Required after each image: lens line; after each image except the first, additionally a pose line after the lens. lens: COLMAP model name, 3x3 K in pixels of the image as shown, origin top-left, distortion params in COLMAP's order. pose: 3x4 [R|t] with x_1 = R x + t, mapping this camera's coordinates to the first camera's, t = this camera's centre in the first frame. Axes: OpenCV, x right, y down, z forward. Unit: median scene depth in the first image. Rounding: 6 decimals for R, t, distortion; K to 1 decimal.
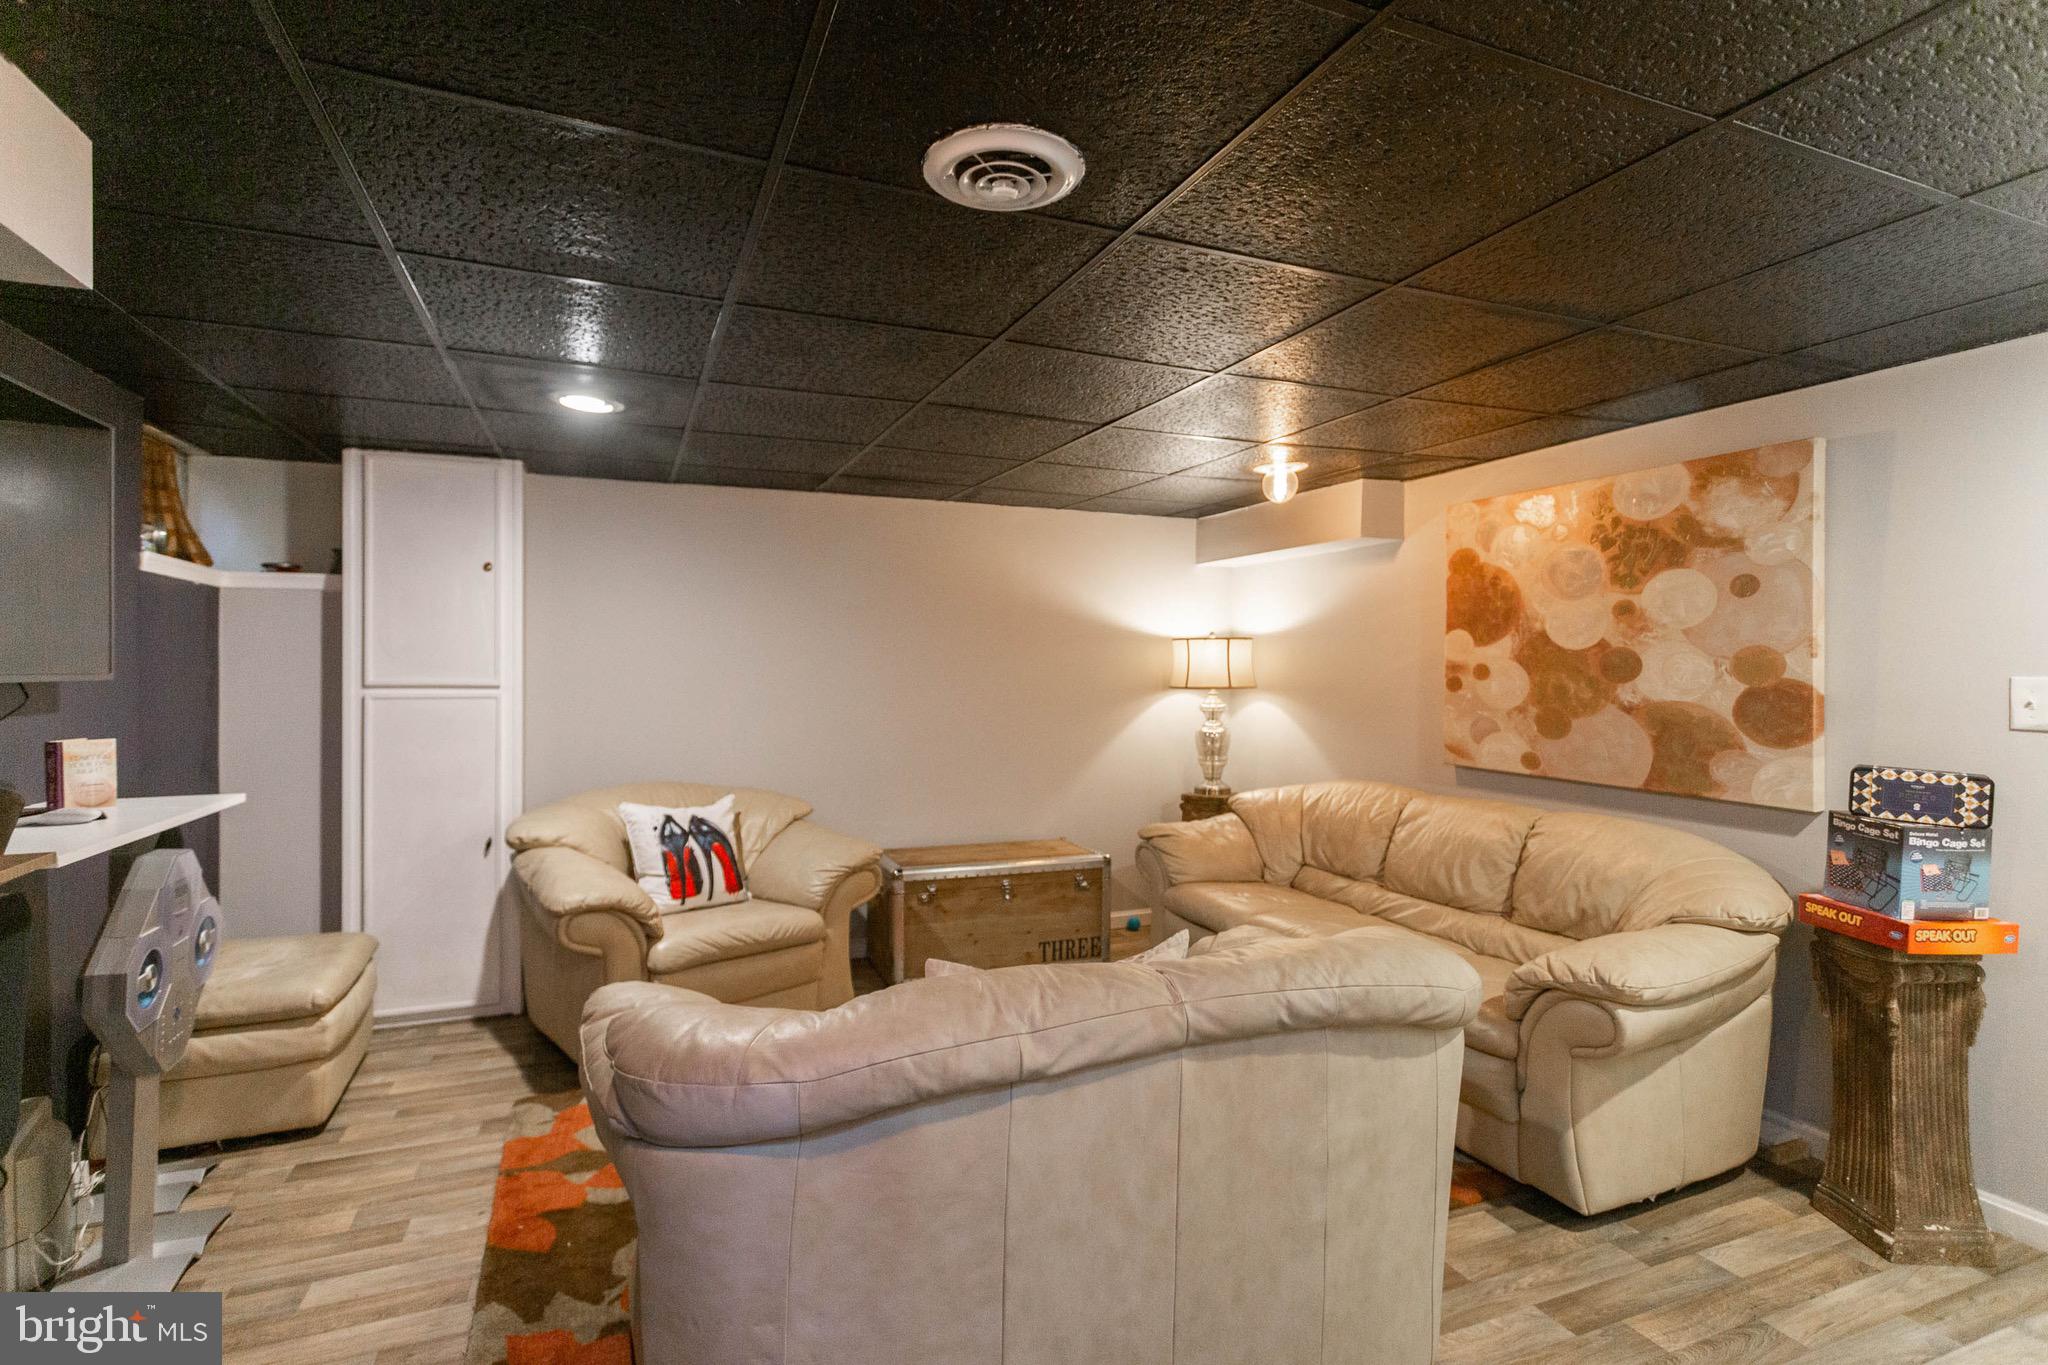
lens RADIAL K [[974.1, 0, 1024.0], [0, 974.1, 682.5], [0, 0, 1]] dist [-0.000592, -0.000139]
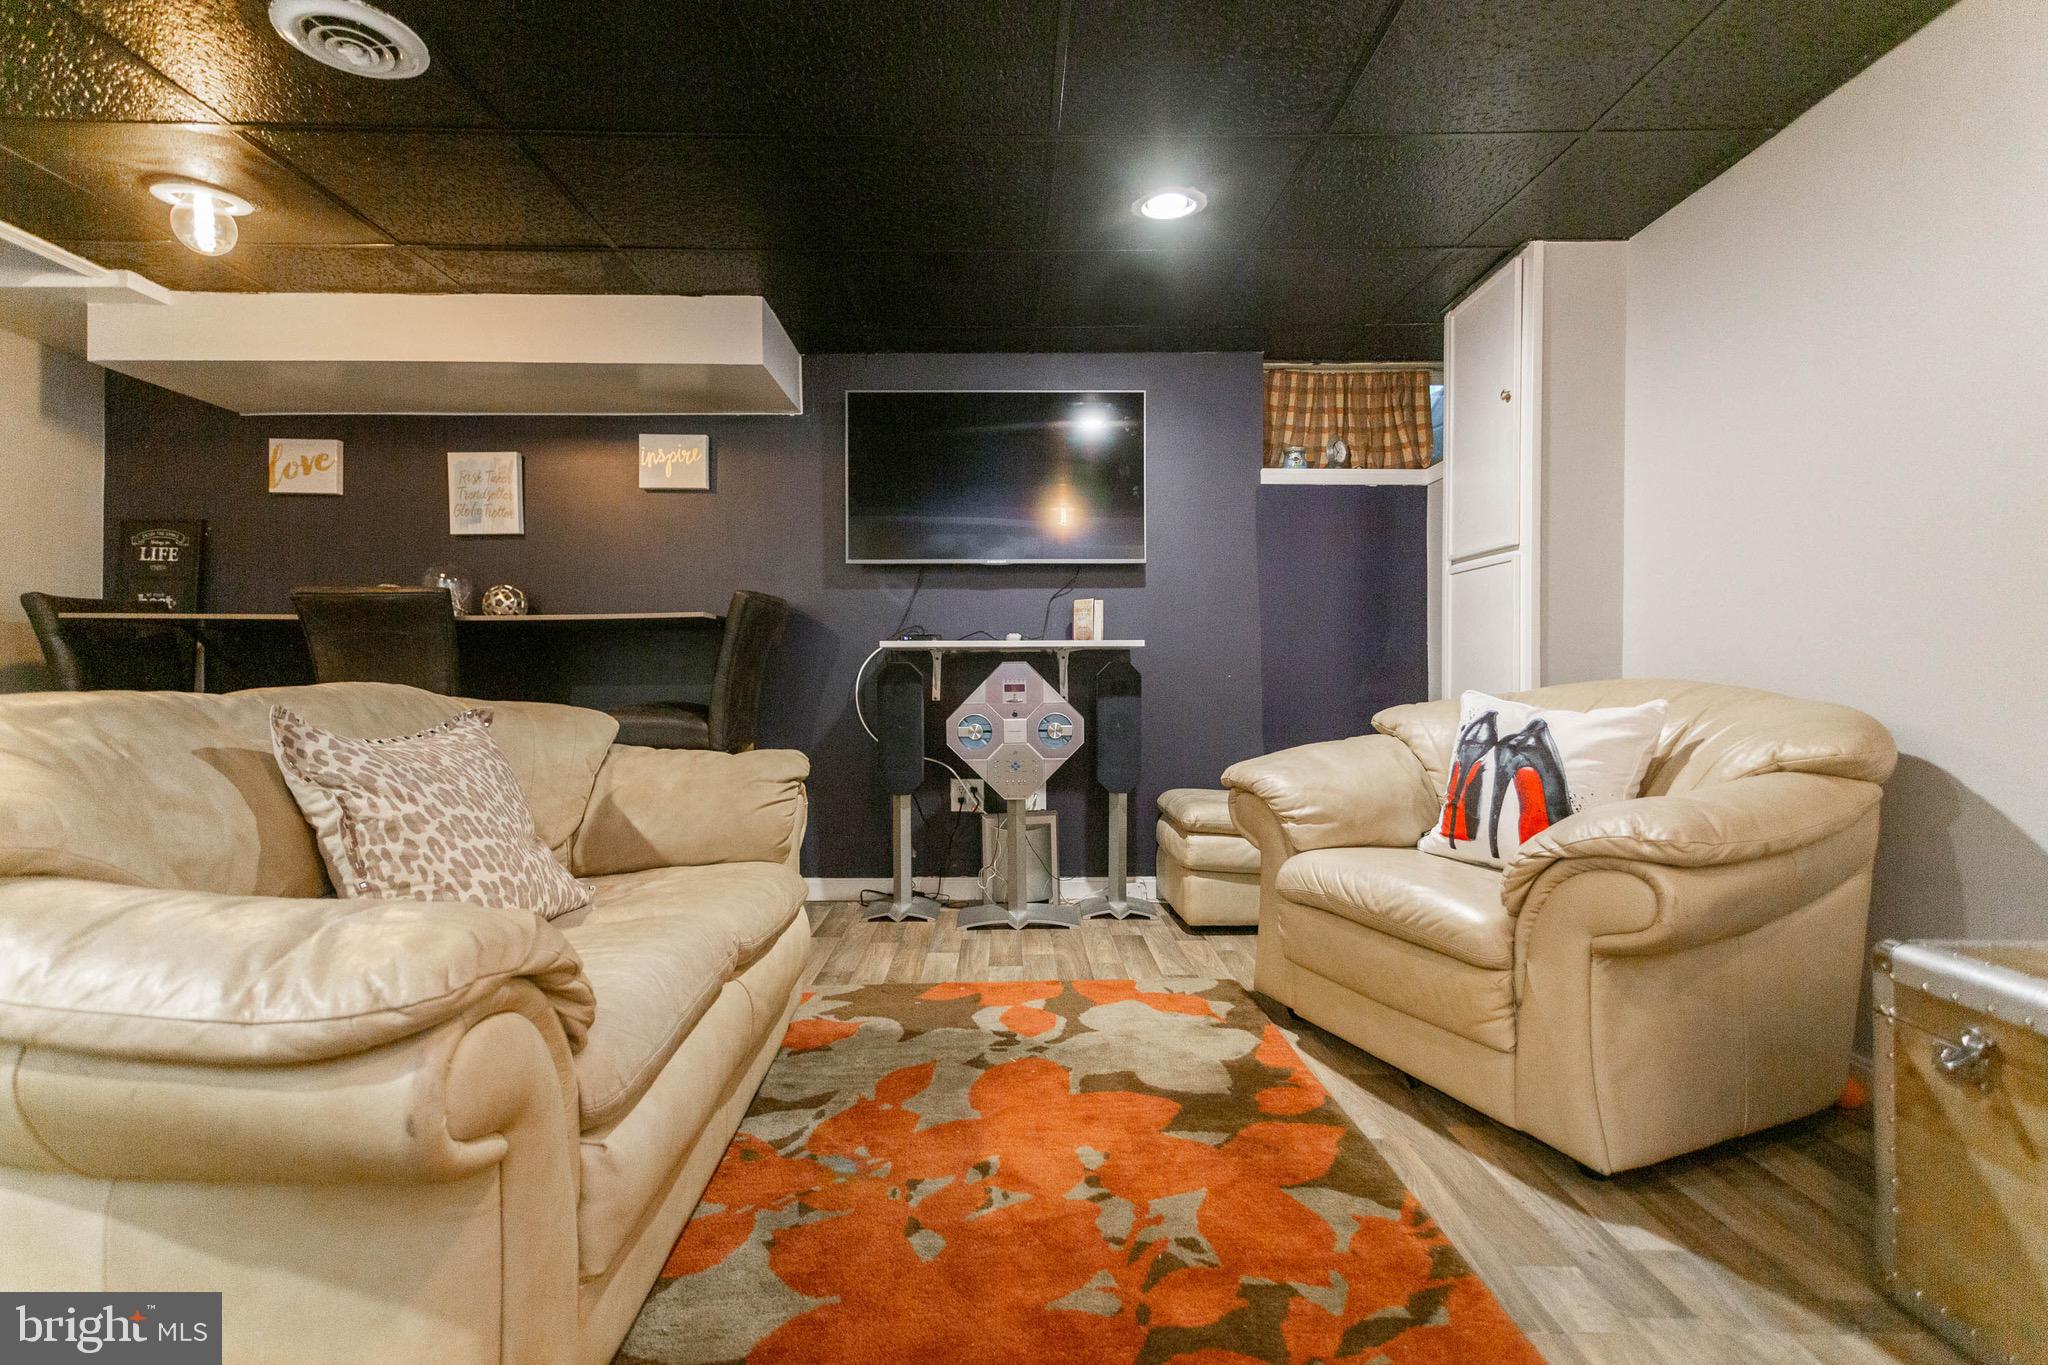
lens RADIAL K [[974.1, 0, 1024.0], [0, 974.1, 682.5], [0, 0, 1]] dist [-0.000592, -0.000139]
pose [[-0.381198, 0.000437, -0.924493, 0.375733], [-0.015444, 0.999857, 0.006841, 0.129191], [0.924365, 0.016886, -0.381136, 1.057993]]
